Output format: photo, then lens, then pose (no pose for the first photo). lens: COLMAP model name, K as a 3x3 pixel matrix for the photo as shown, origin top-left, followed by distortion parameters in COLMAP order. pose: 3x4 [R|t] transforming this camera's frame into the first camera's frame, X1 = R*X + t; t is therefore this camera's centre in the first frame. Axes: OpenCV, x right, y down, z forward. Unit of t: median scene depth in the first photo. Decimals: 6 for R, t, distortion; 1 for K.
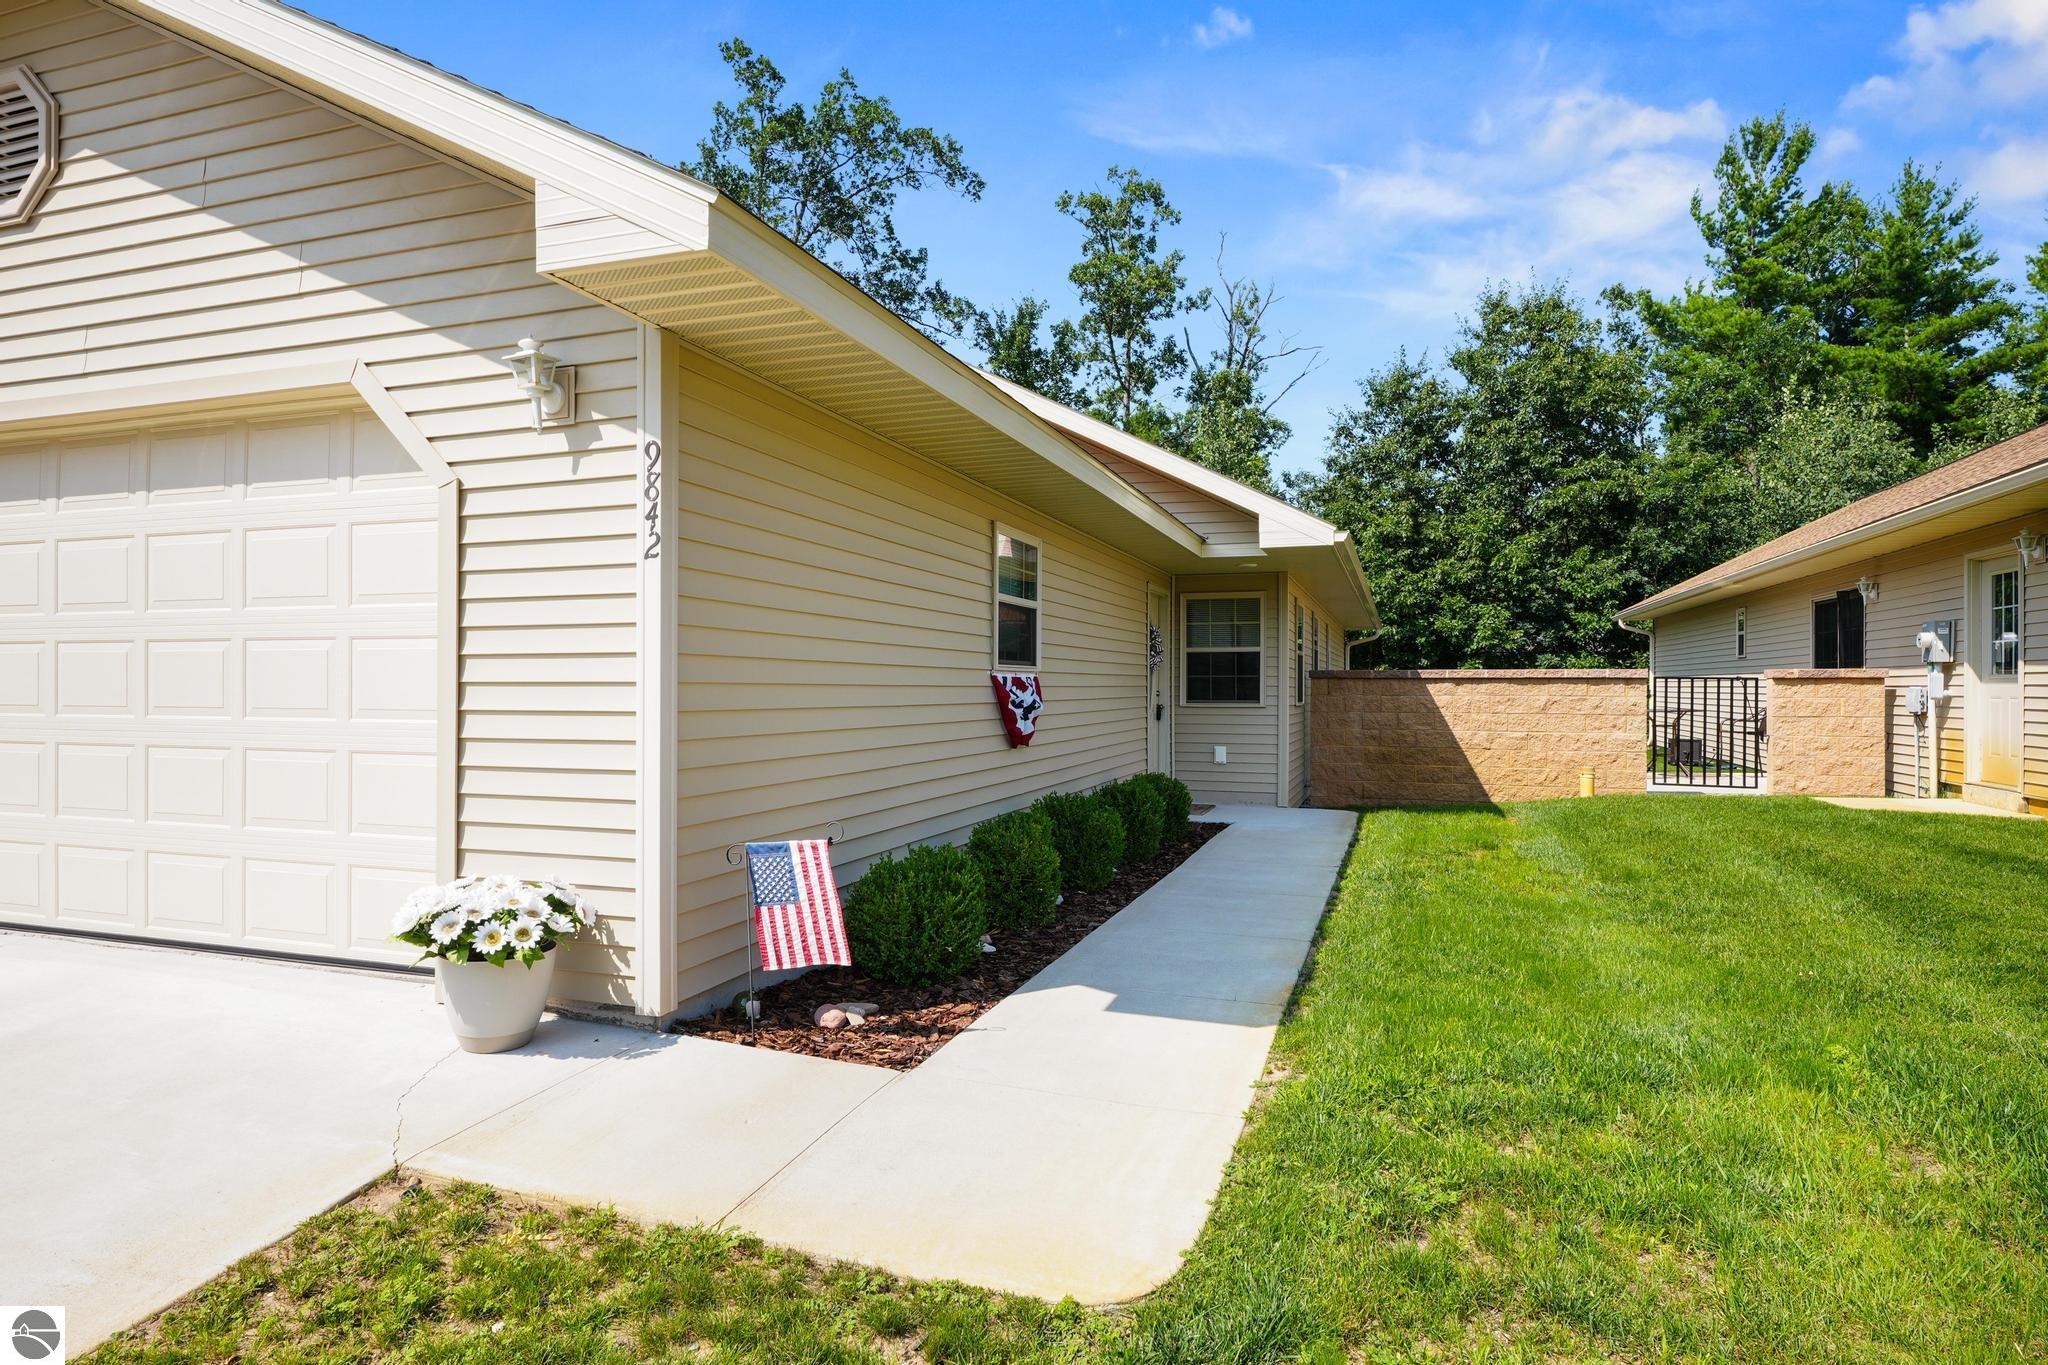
lens RADIAL K [[1123.5, 0, 1024.0], [0, 1123.5, 682.5], [0, 0, 1]] dist [0.004419, 0.001902]
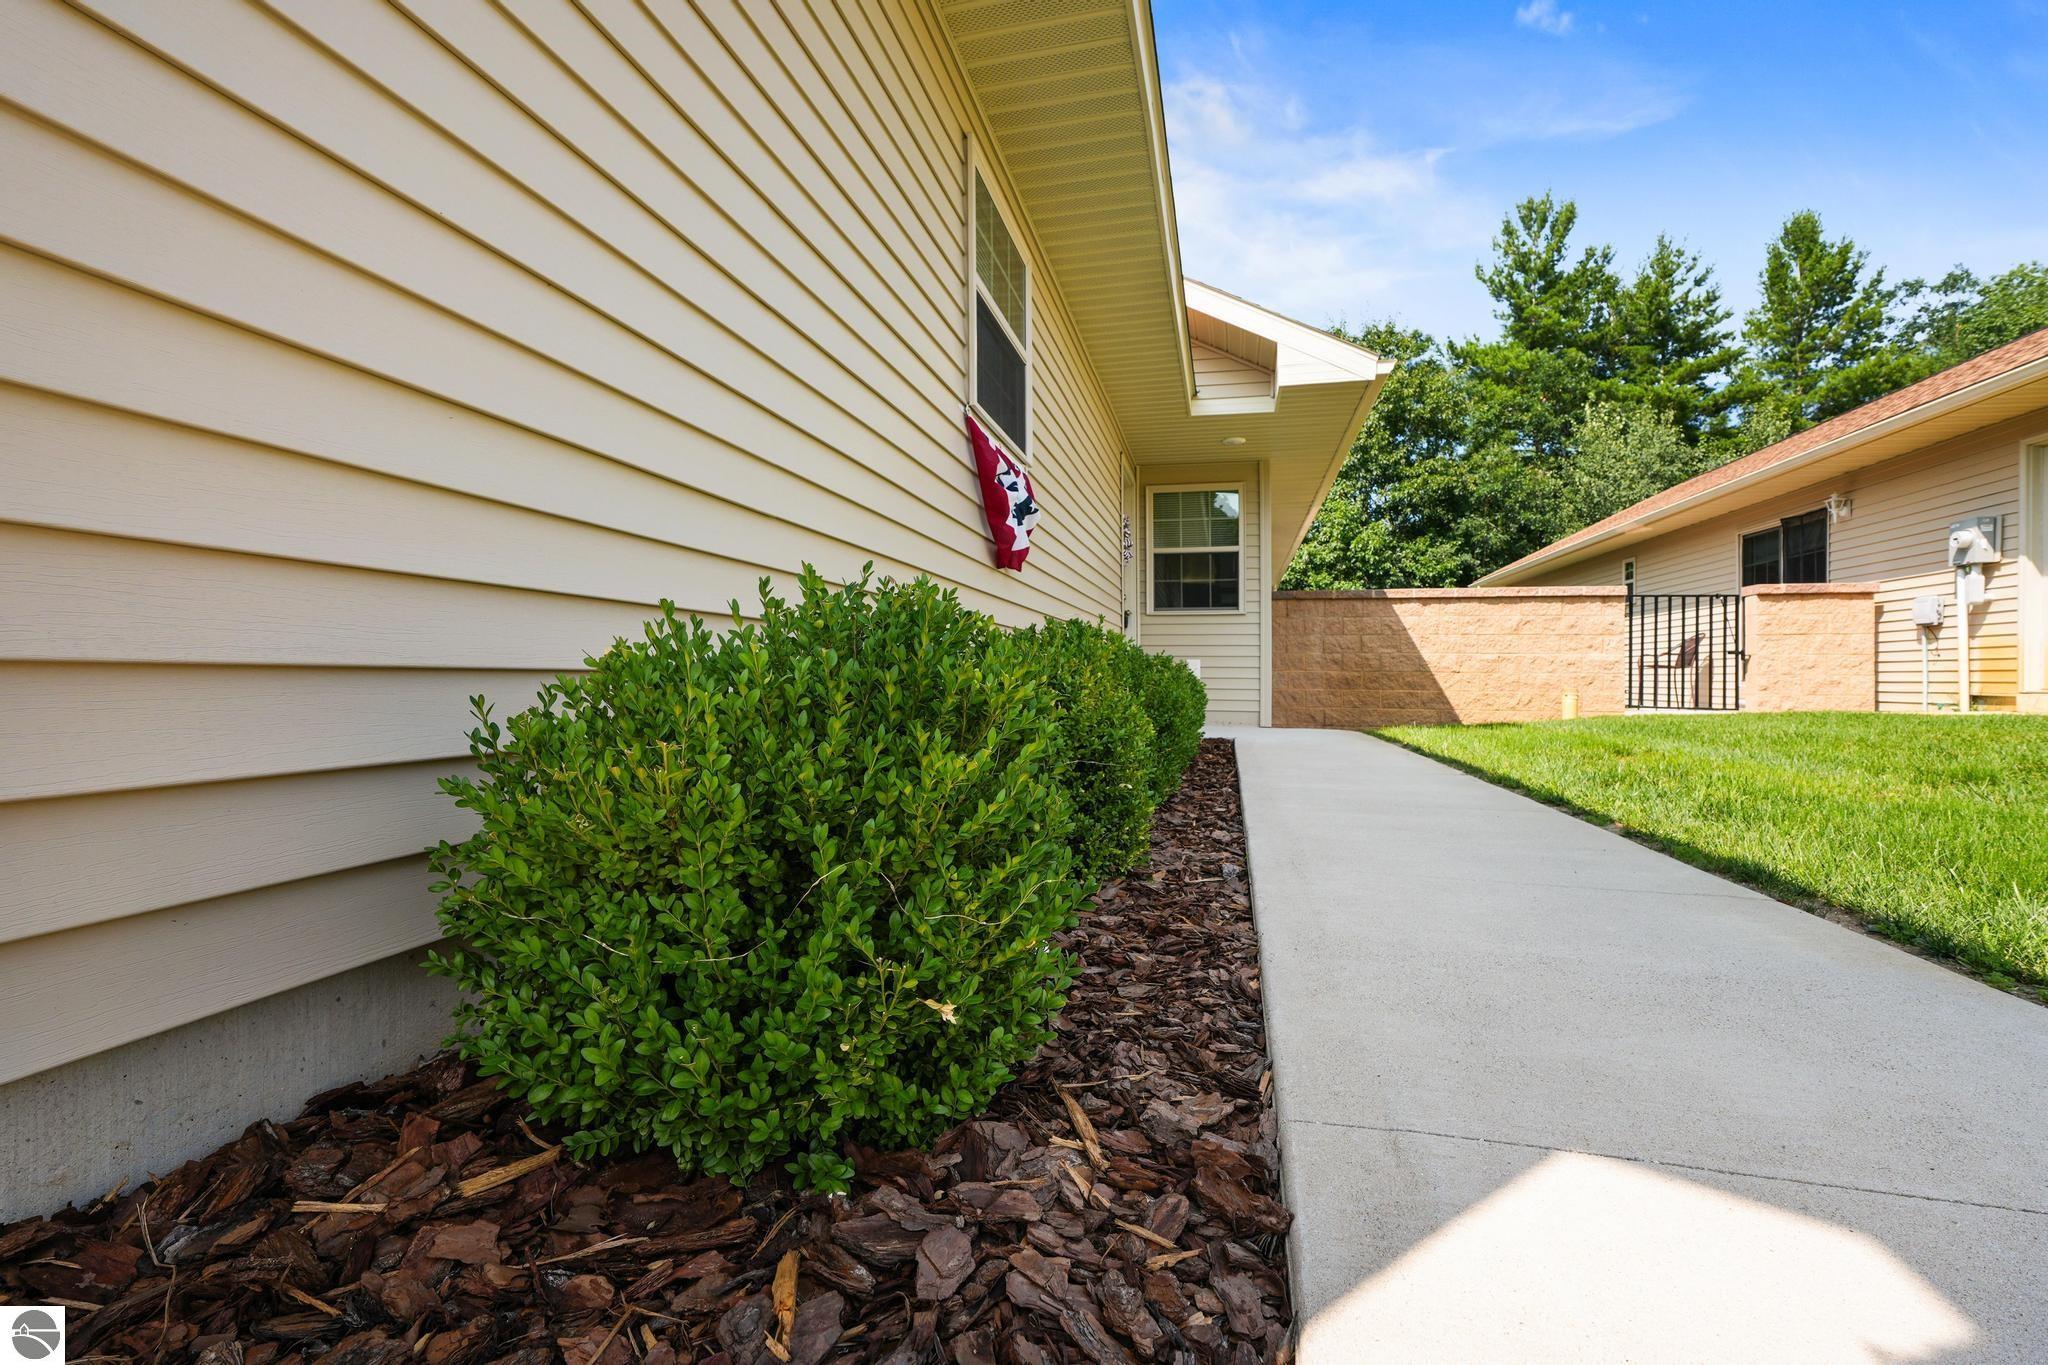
lens RADIAL K [[888.9, 0, 1022.2], [0, 888.9, 723.9], [0, 0, 1]] dist [0.021091, -0.000020]
pose [[0.994923, -0.004287, 0.100545, -0.023677], [-0.001253, 0.998487, 0.054973, 0.061381], [-0.100628, -0.054820, 0.993413, 0.291979]]
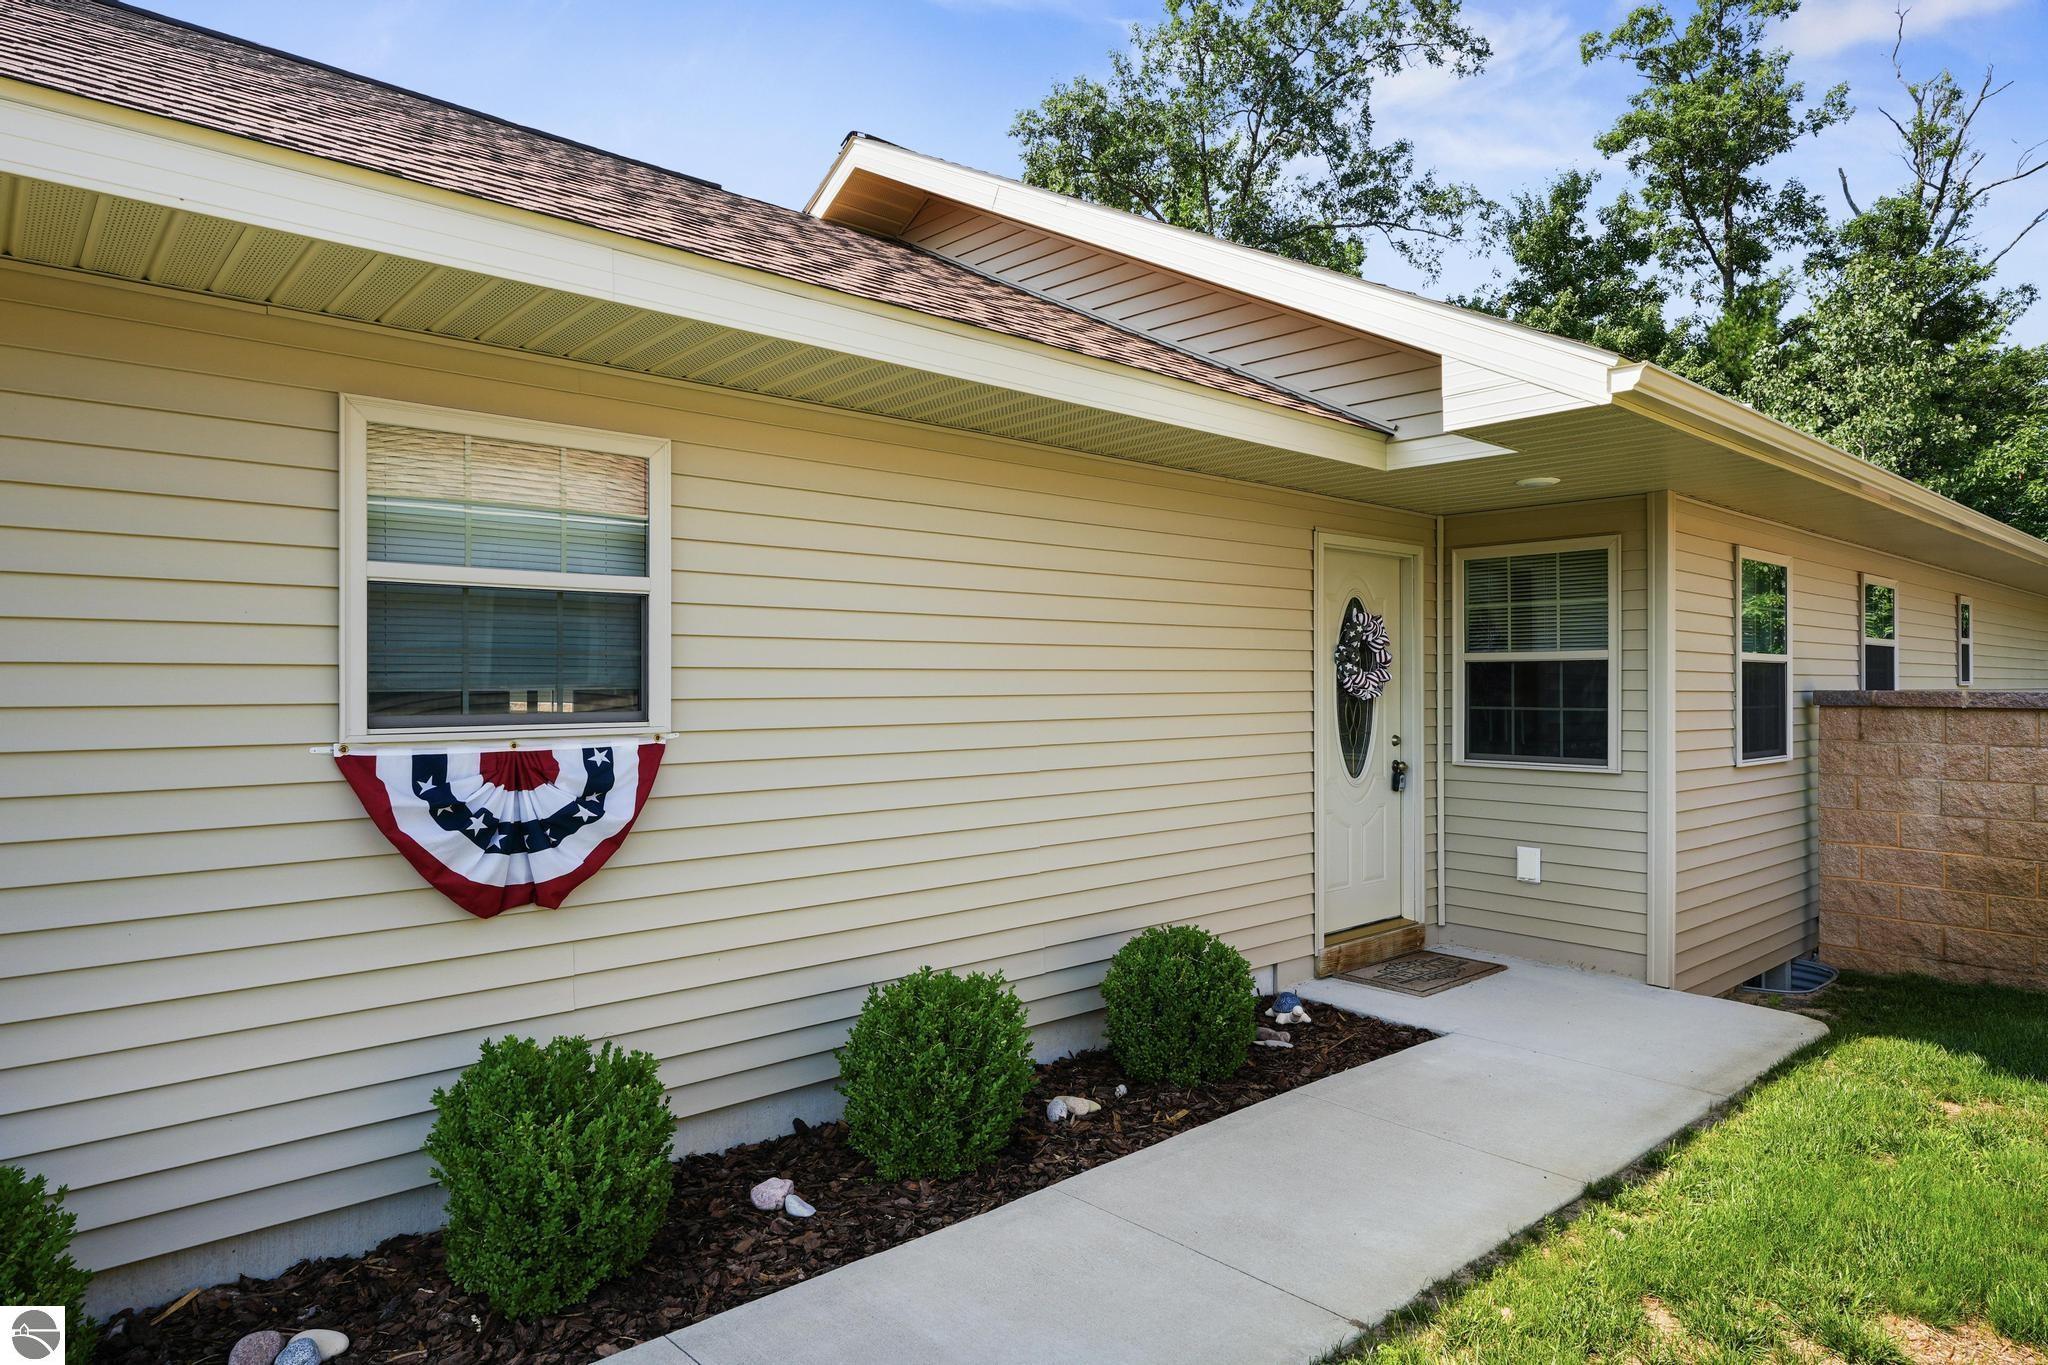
lens RADIAL K [[1150.3, 0, 1024.0], [0, 1150.3, 682.5], [0, 0, 1]] dist [-0.021874, -0.000287]
pose [[0.852732, -0.001276, -0.522347, 0.226545], [0.004590, 0.999977, 0.005050, -0.018972], [0.522328, -0.006704, 0.852718, 0.403139]]
